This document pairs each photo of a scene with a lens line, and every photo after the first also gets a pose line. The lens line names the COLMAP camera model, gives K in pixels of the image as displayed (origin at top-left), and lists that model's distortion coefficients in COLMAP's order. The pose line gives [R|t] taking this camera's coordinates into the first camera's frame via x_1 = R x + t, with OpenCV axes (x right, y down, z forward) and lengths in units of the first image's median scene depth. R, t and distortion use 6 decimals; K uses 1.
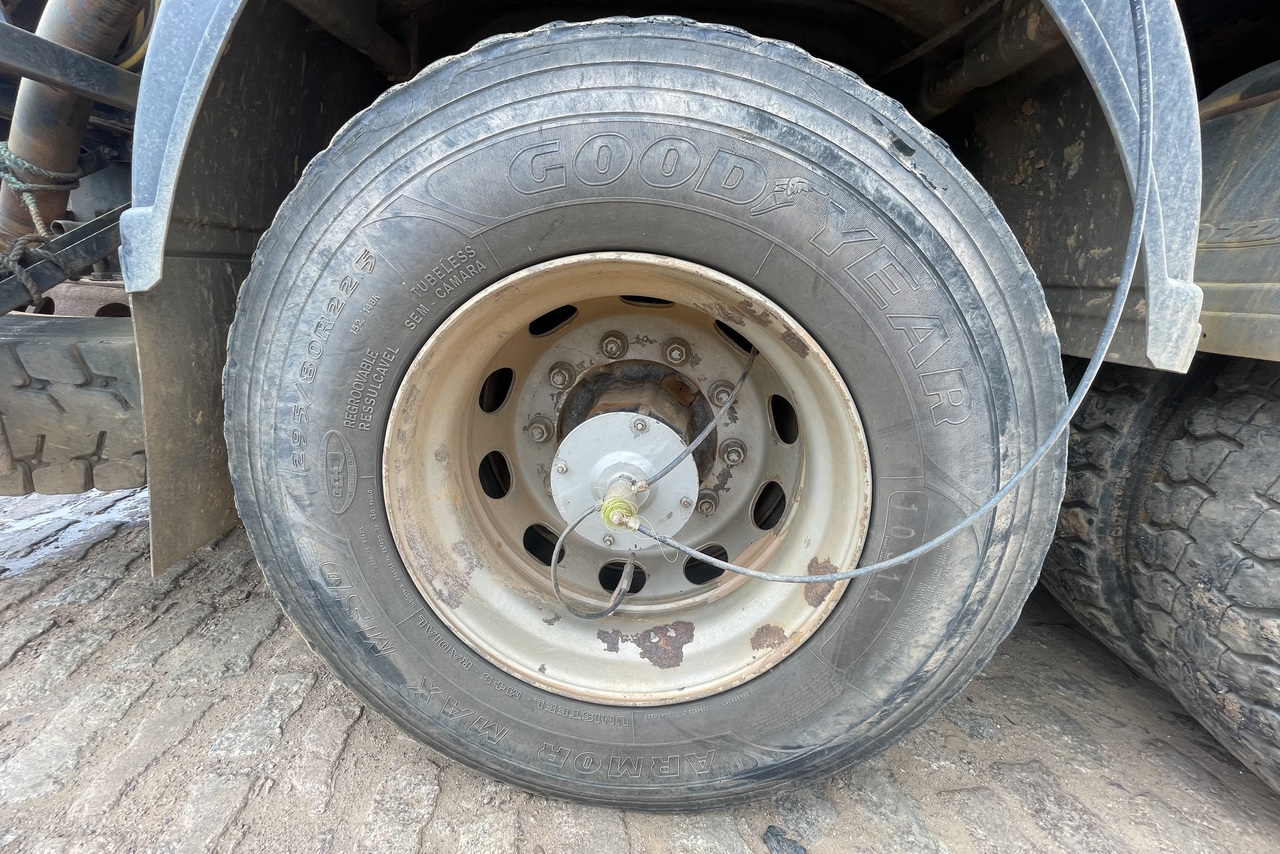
lens RADIAL K [[517.6, 0, 623.8], [0, 517.6, 430.8], [0, 0, 1]] dist [0.010758, -0.007005]
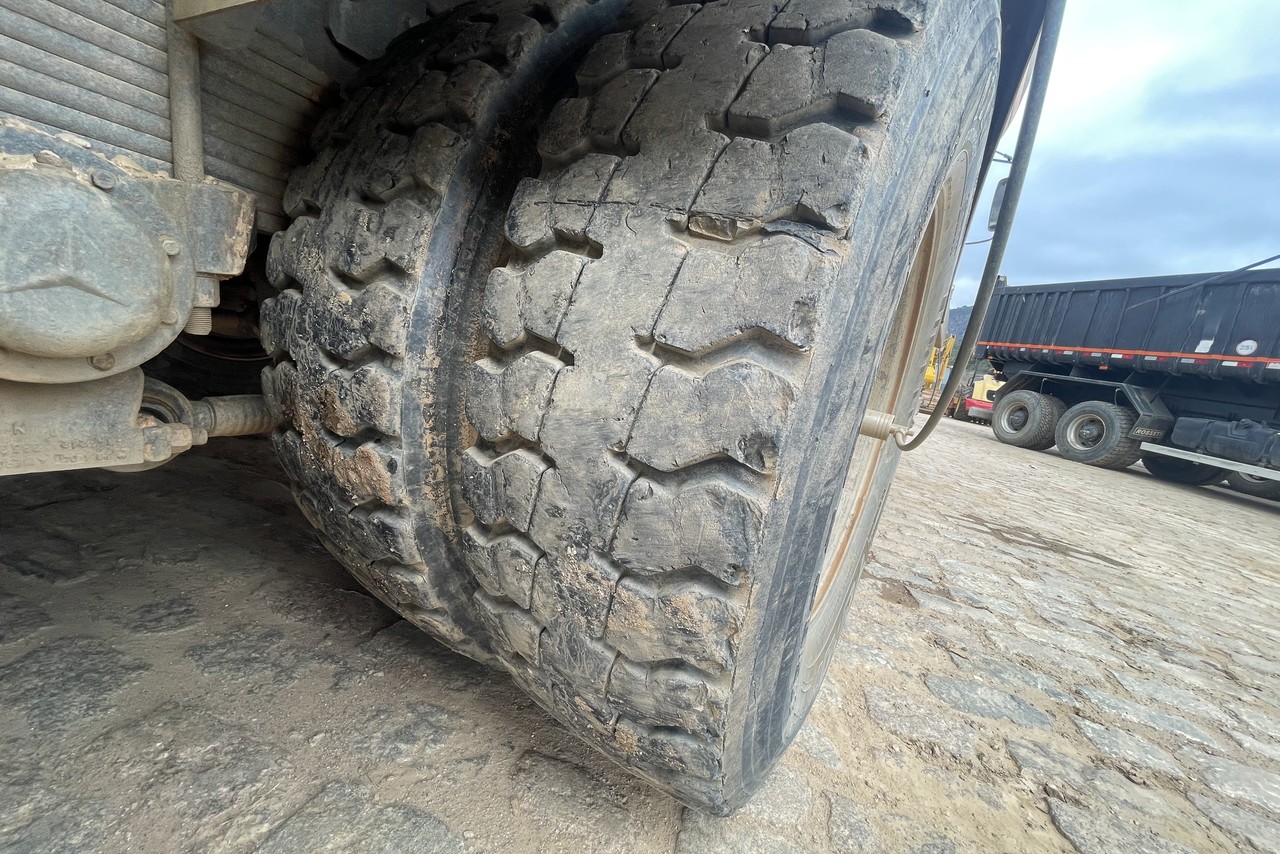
lens RADIAL K [[517.6, 0, 623.8], [0, 517.6, 430.8], [0, 0, 1]] dist [0.010758, -0.007005]
pose [[0.460211, -0.136337, 0.877279, 0.694734], [0.092049, 0.990140, 0.105589, 0.134464], [-0.883025, 0.032159, 0.468223, 0.696034]]
